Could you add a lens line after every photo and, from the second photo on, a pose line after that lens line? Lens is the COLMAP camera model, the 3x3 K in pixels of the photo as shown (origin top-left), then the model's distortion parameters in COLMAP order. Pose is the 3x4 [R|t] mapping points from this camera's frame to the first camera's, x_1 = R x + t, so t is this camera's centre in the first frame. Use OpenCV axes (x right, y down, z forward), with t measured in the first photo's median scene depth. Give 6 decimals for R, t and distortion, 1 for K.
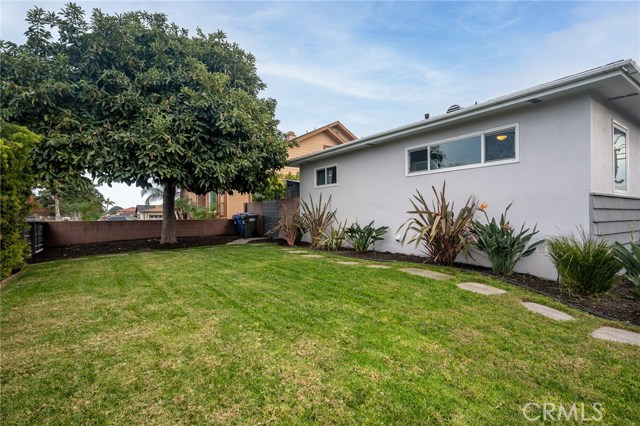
lens RADIAL K [[312.3, 0, 320.0], [0, 312.3, 213.0], [0, 0, 1]] dist [-0.000965, -0.000004]
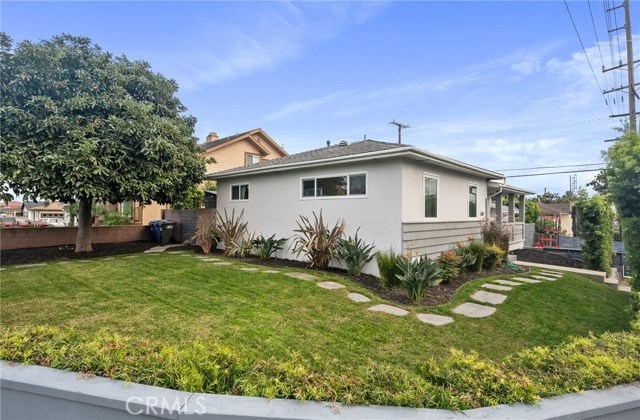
lens RADIAL K [[330.3, 0, 312.6], [0, 330.3, 199.8], [0, 0, 1]] dist [0.000951, -0.000495]
pose [[0.979997, 0.021771, 0.197820, 0.053992], [-0.014778, 0.999215, -0.036756, -0.063786], [-0.198465, 0.033097, 0.979549, -0.319497]]
